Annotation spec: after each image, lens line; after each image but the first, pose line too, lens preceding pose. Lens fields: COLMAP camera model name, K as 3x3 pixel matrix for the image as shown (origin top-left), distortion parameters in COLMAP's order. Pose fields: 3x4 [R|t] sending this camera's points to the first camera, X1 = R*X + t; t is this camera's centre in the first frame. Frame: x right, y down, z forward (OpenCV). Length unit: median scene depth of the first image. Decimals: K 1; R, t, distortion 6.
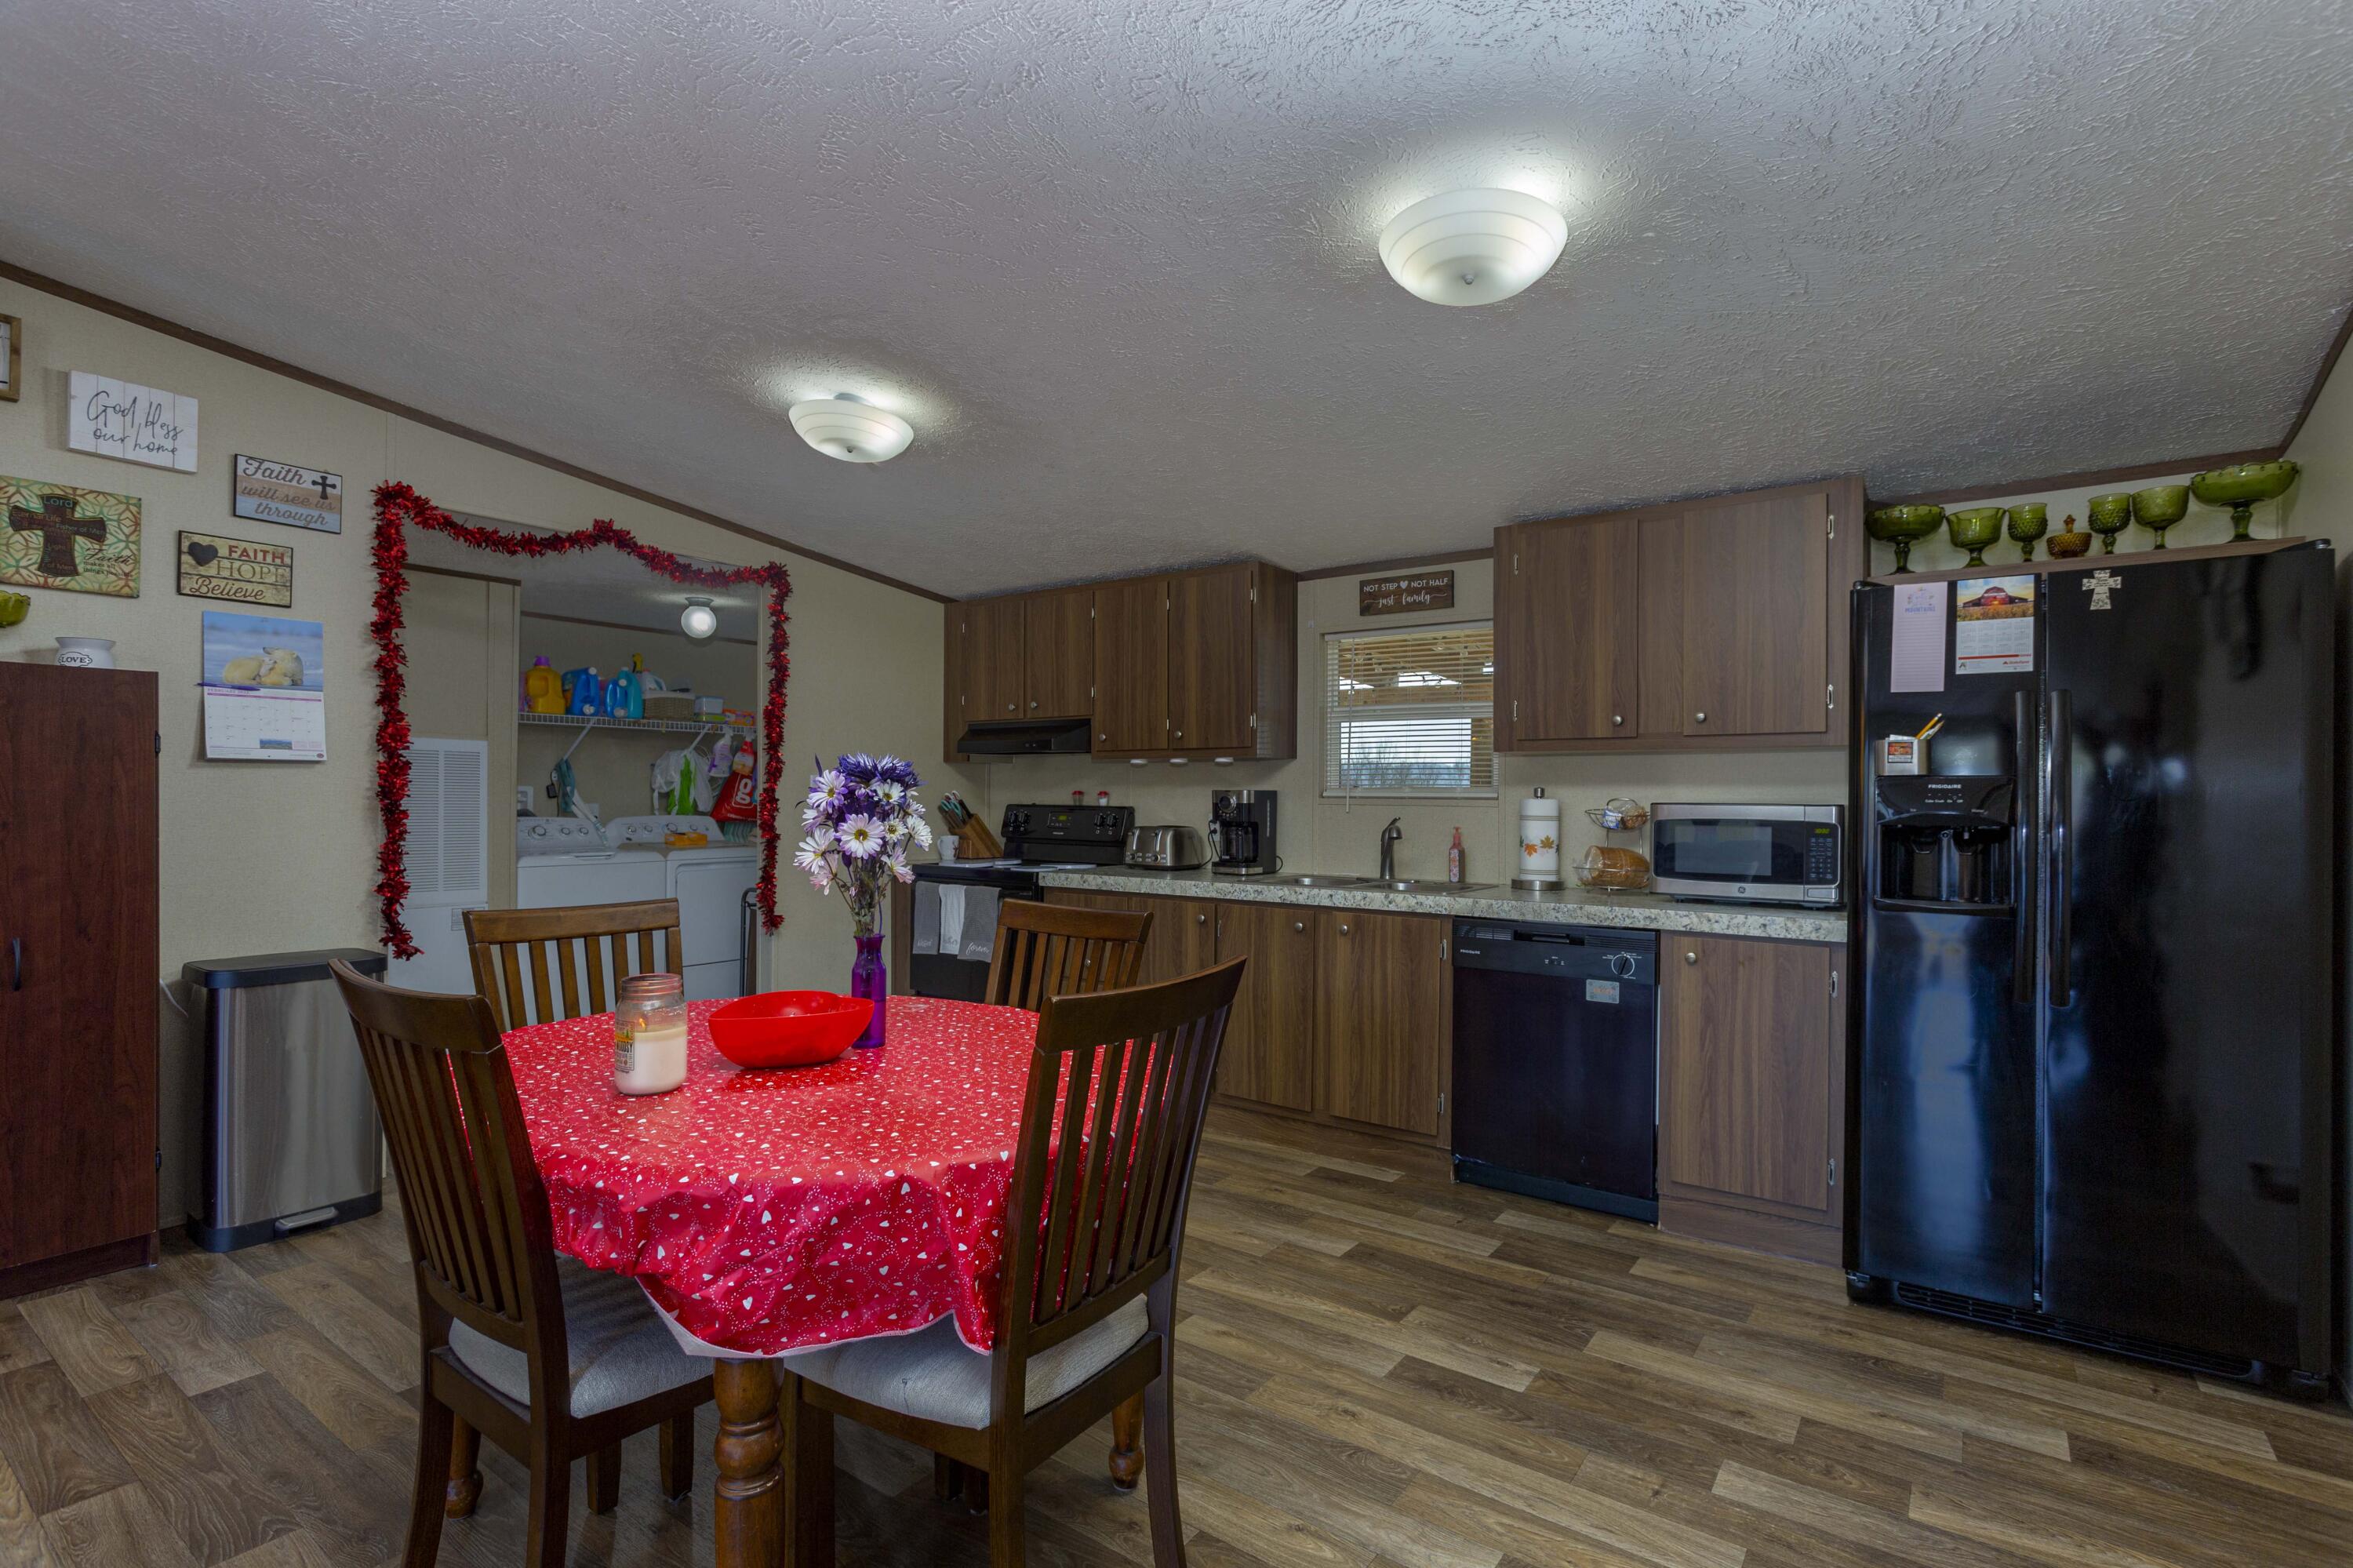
lens RADIAL K [[1106.1, 0, 1169.3], [0, 1106.1, 802.1], [0, 0, 1]] dist [-0.007709, 0.001069]
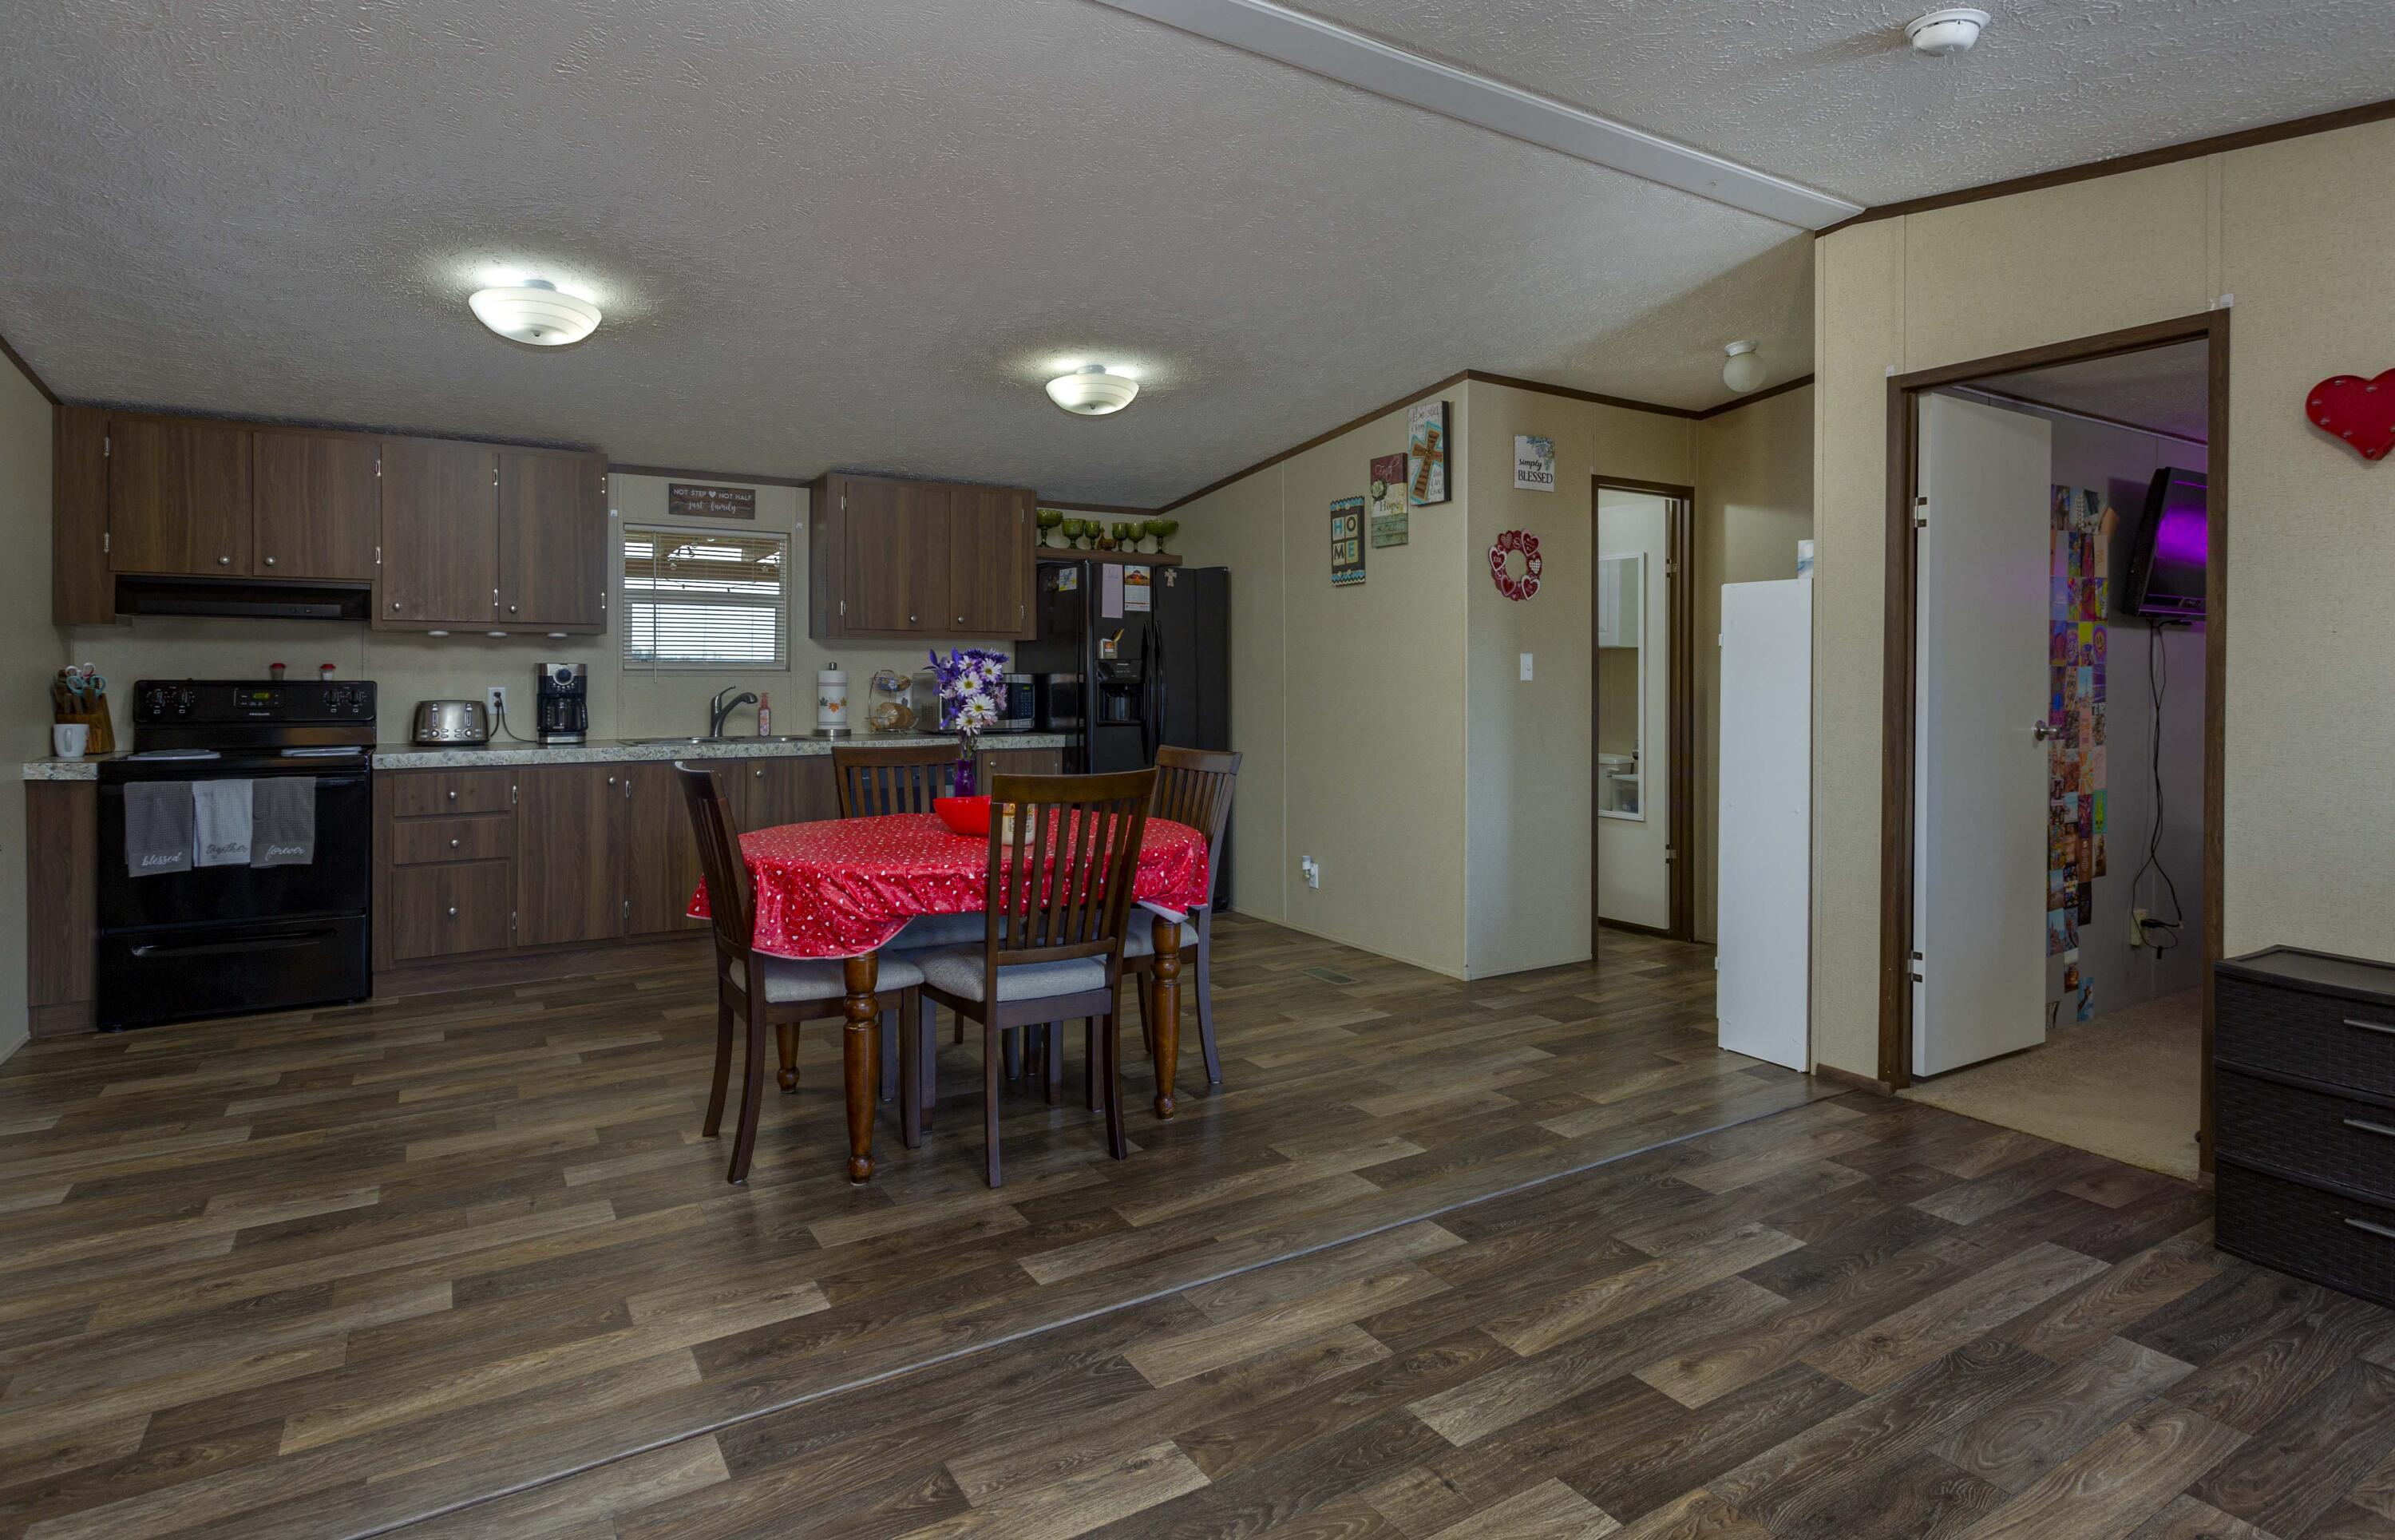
lens RADIAL K [[1272.1, 0, 1186.0], [0, 1272.1, 672.3], [0, 0, 1]] dist [0.007214, 0.003685]
pose [[0.373032, -0.006411, 0.927796, -0.908958], [0.003334, 0.999979, 0.005569, -0.007677], [-0.927813, 0.001015, 0.373045, -0.002219]]
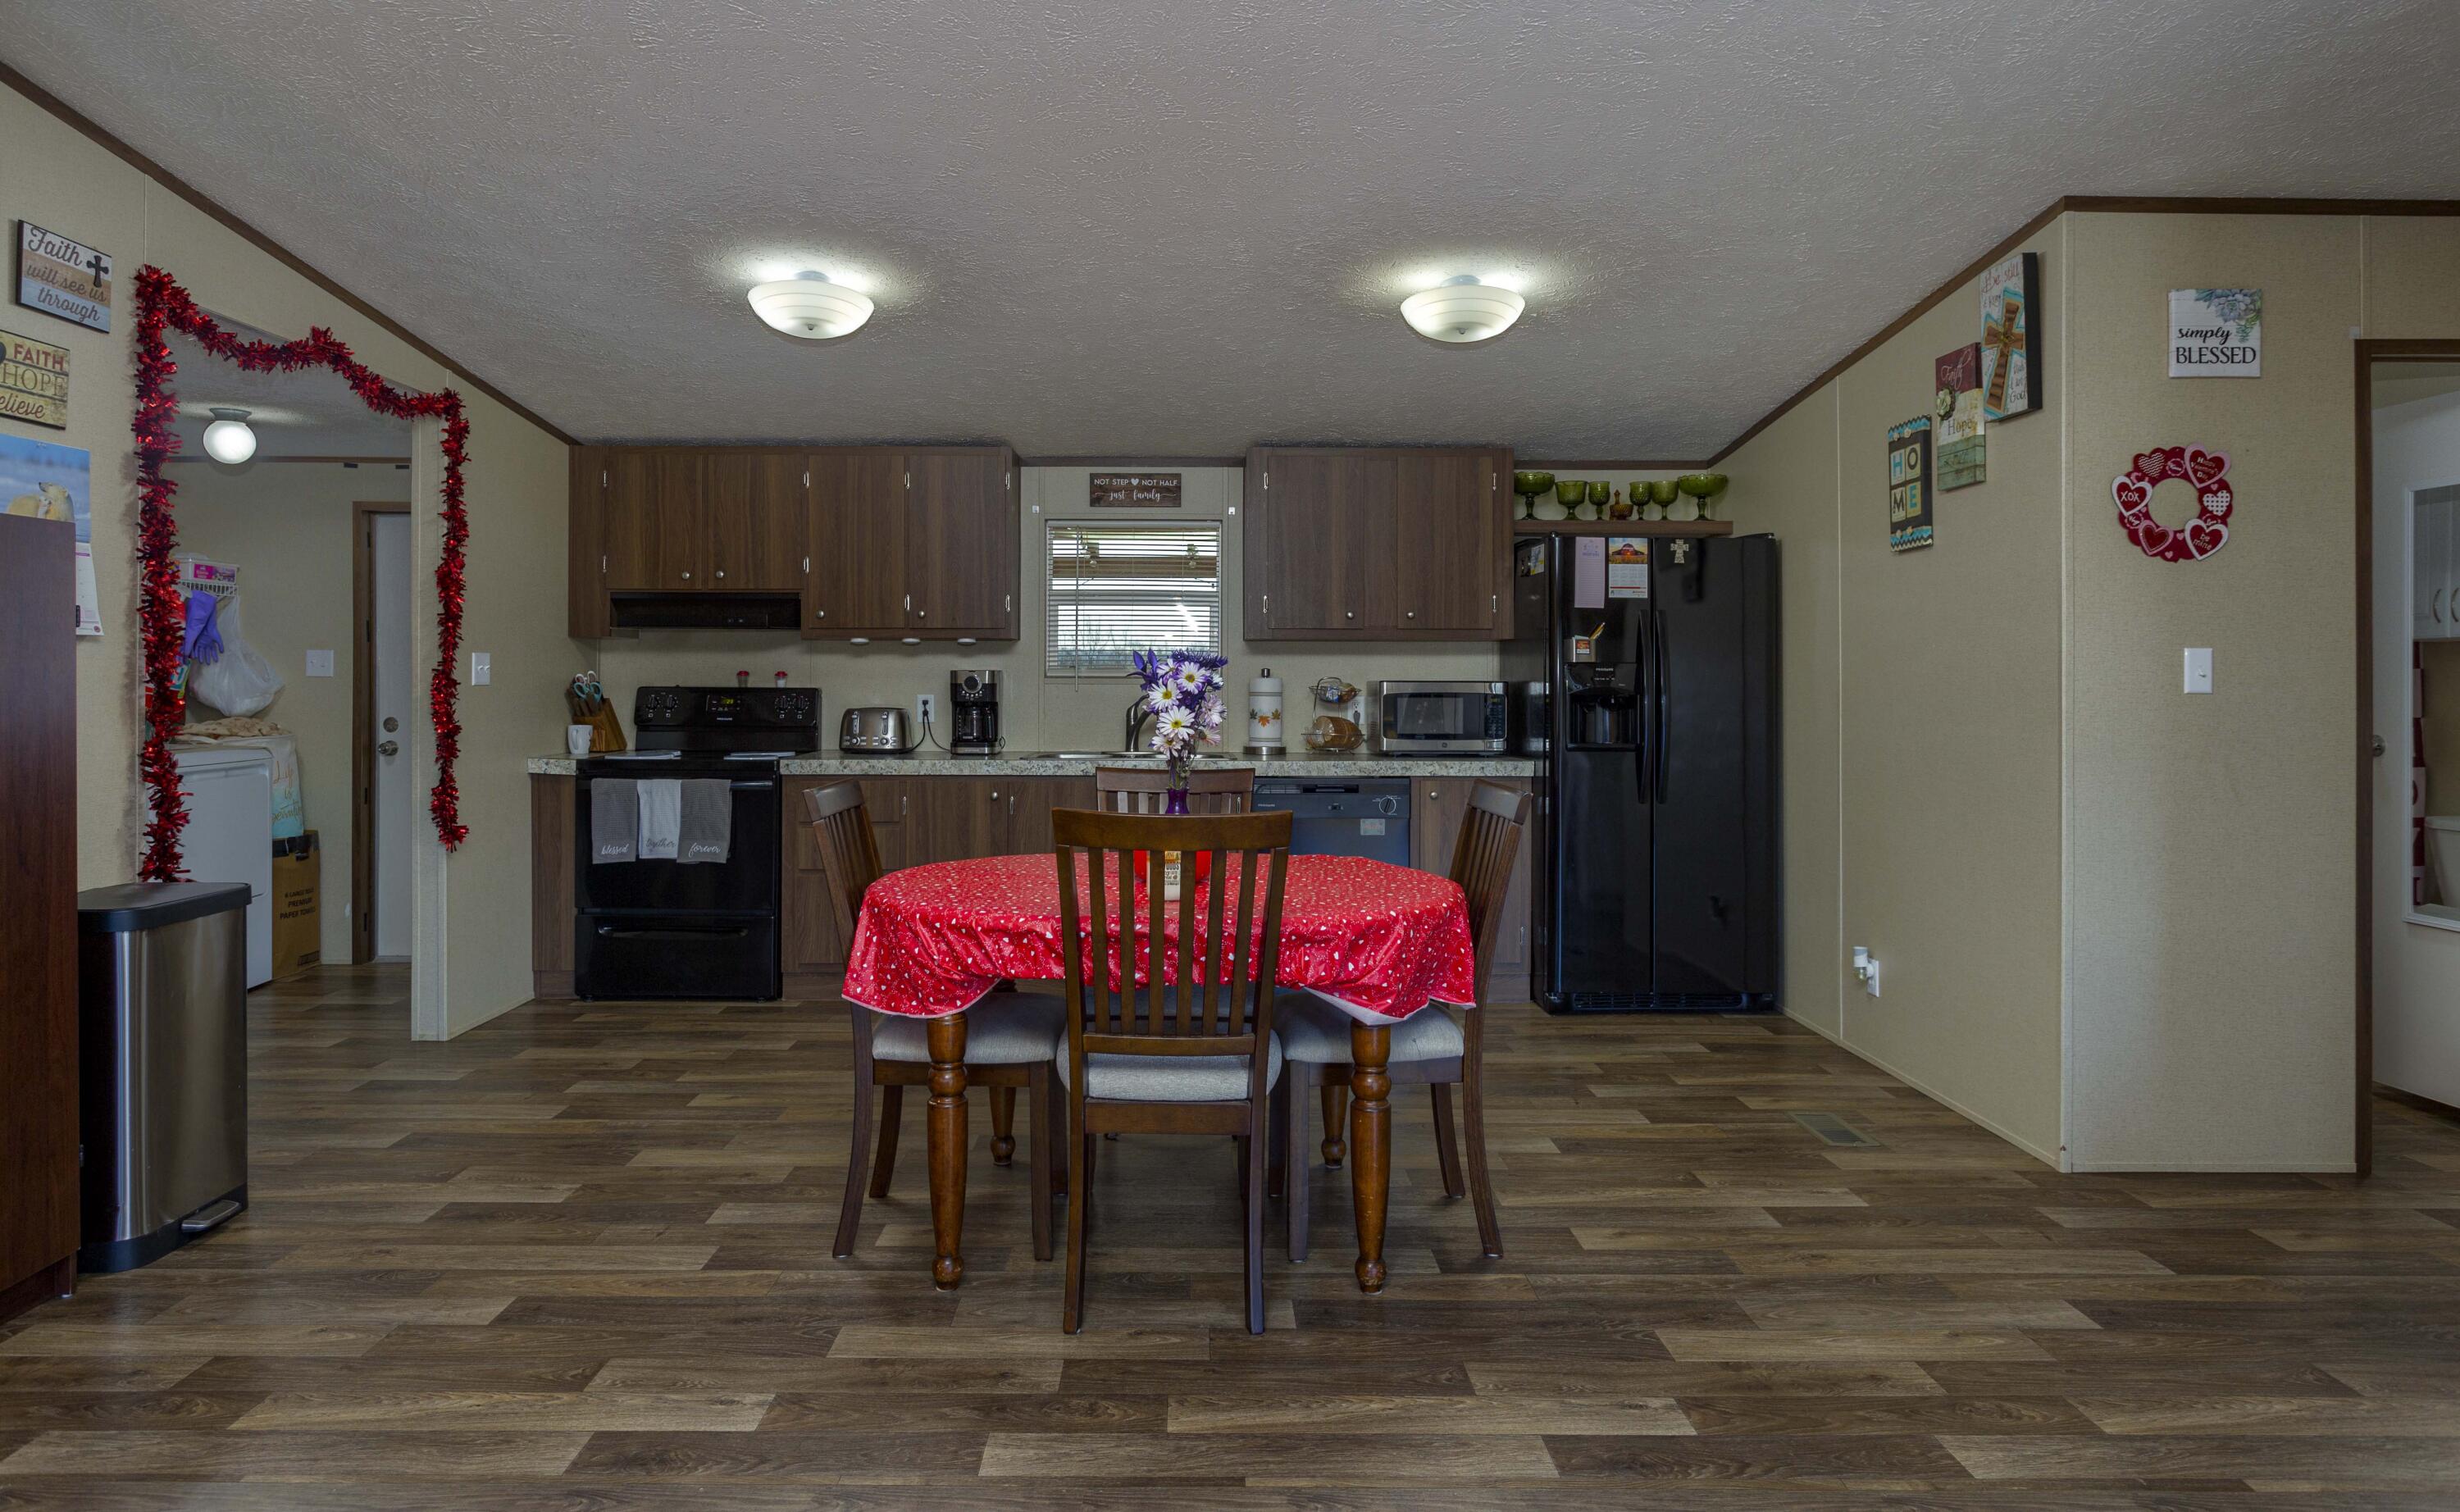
lens RADIAL K [[1462.0, 0, 1171.0], [0, 1462.0, 676.5], [0, 0, 1]] dist [-0.009486, 0.009126]
pose [[0.807359, -0.004496, 0.590043, -0.623677], [0.005559, 0.999985, 0.000014, -0.004741], [-0.590034, 0.003269, 0.807372, -0.189275]]
